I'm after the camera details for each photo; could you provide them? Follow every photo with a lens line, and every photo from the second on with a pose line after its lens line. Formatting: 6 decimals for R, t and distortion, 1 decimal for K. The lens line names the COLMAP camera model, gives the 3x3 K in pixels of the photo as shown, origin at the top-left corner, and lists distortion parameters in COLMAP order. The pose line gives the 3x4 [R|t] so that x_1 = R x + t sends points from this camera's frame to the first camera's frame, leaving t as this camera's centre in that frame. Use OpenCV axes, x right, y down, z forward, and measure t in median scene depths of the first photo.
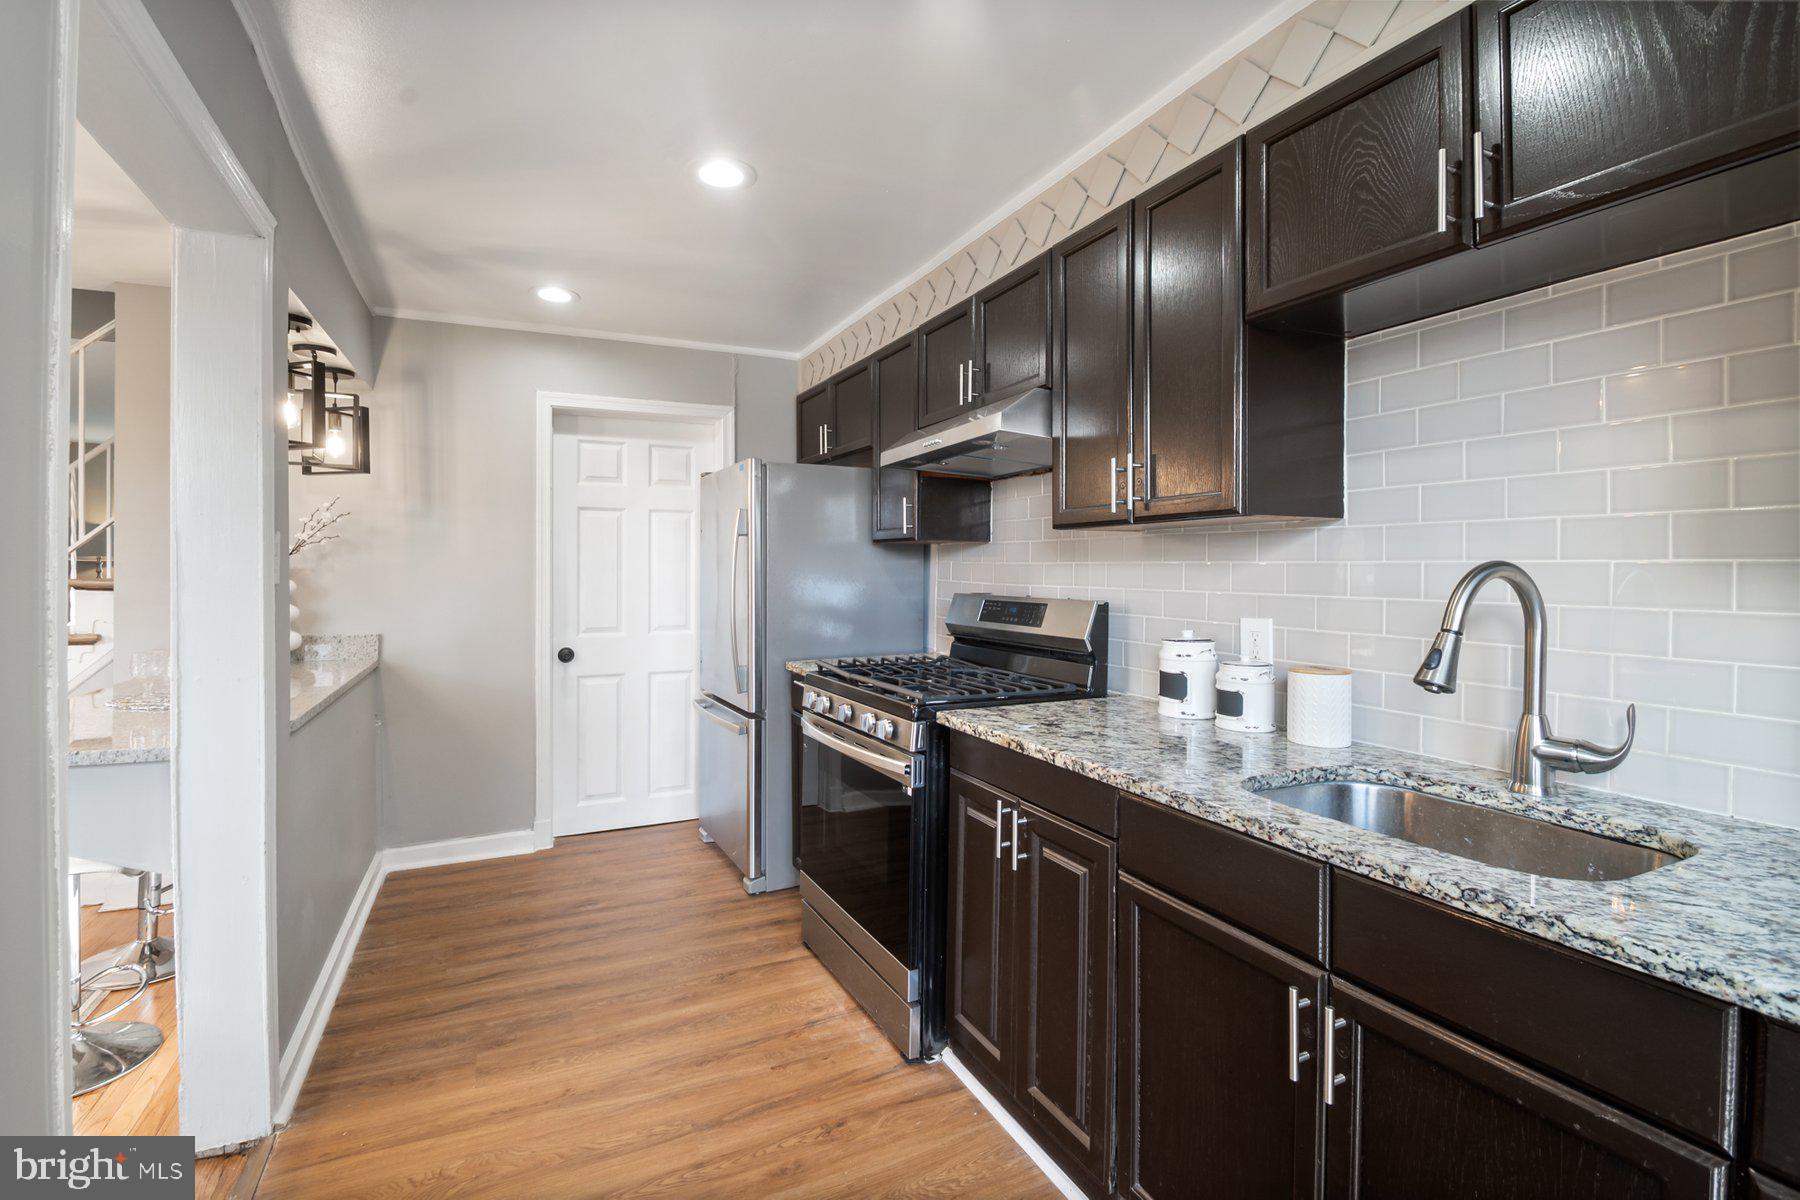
lens RADIAL K [[801.9, 0, 863.6], [0, 801.9, 571.5], [0, 0, 1]] dist [0.002400, -0.010073]
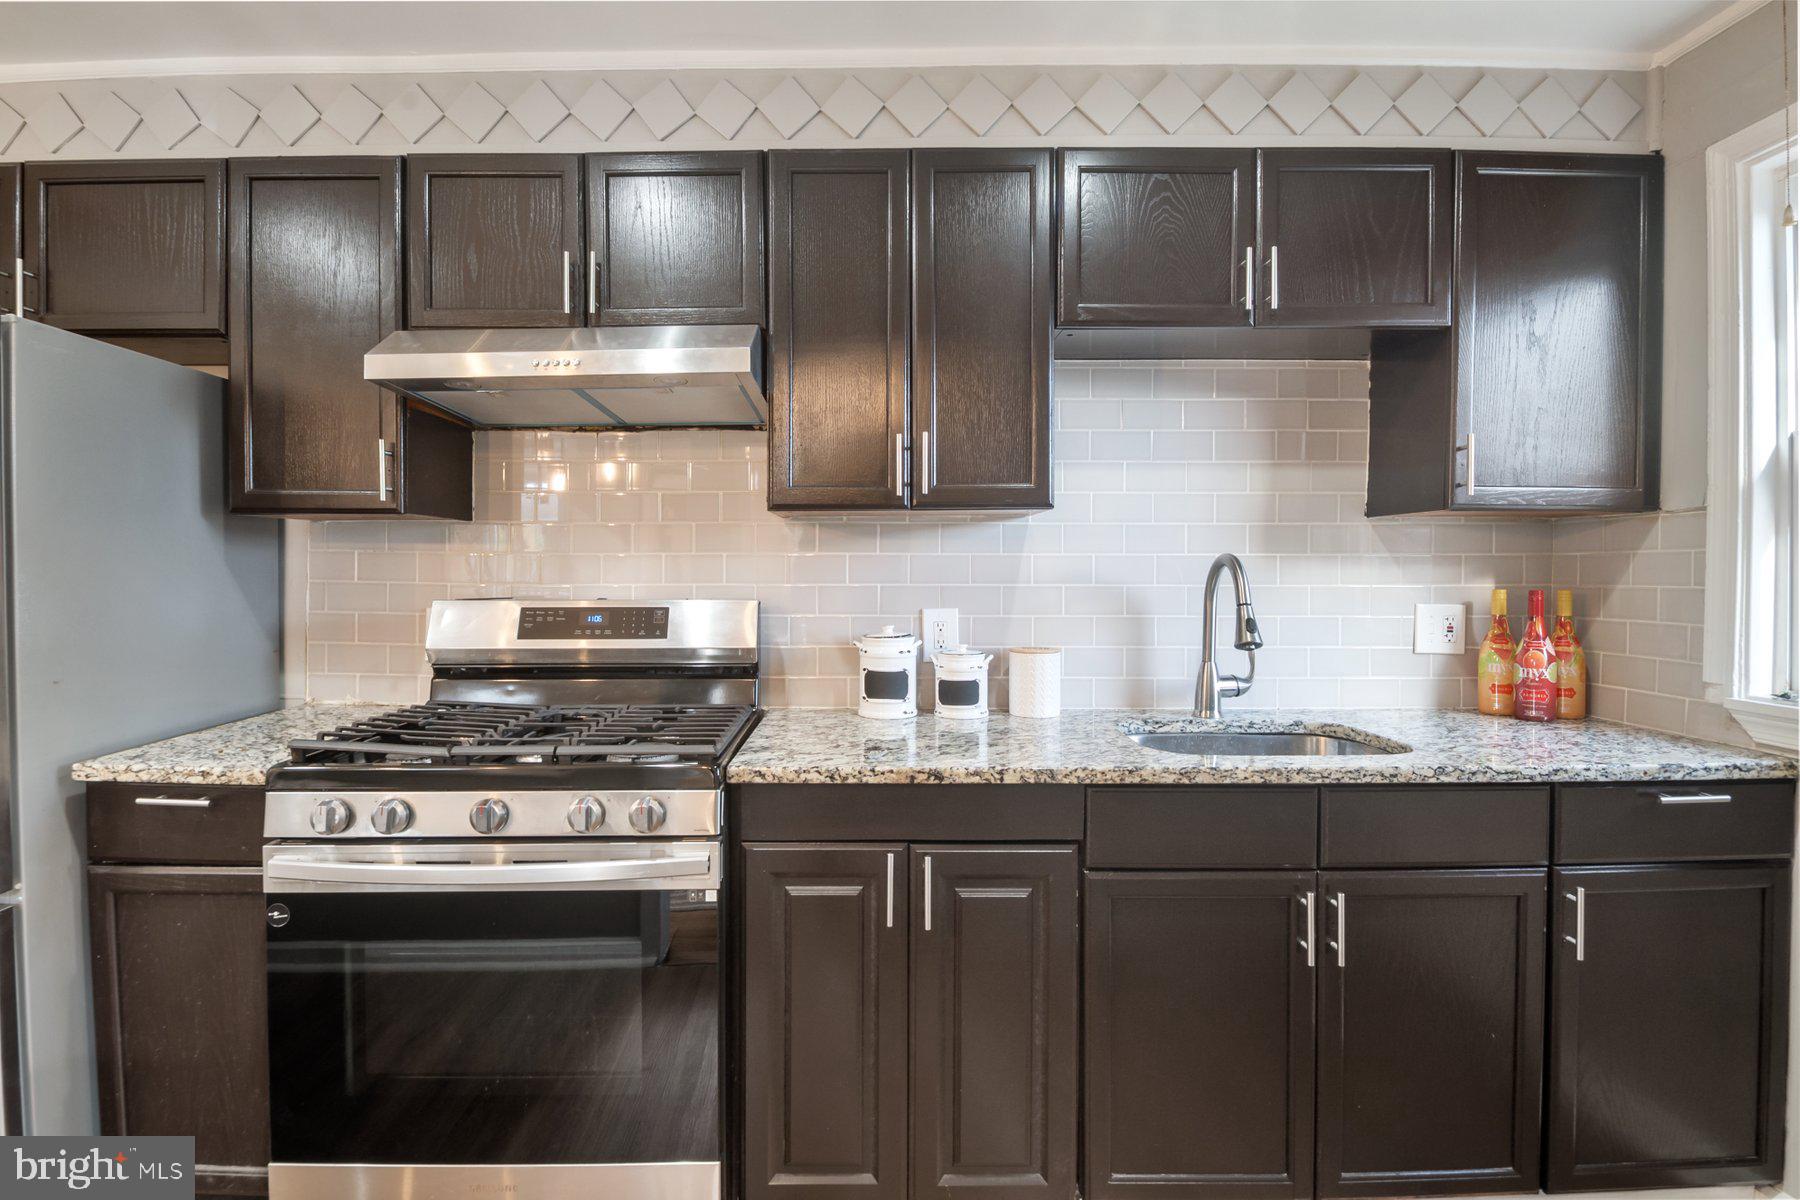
lens RADIAL K [[831.4, 0, 900.0], [0, 831.4, 600.0], [0, 0, 1]] dist [-0.014175, 0.000175]
pose [[0.413641, -0.027293, 0.910031, -0.638812], [0.003915, 0.999595, 0.028200, 0.018472], [-0.910432, -0.008102, 0.413580, 0.759201]]
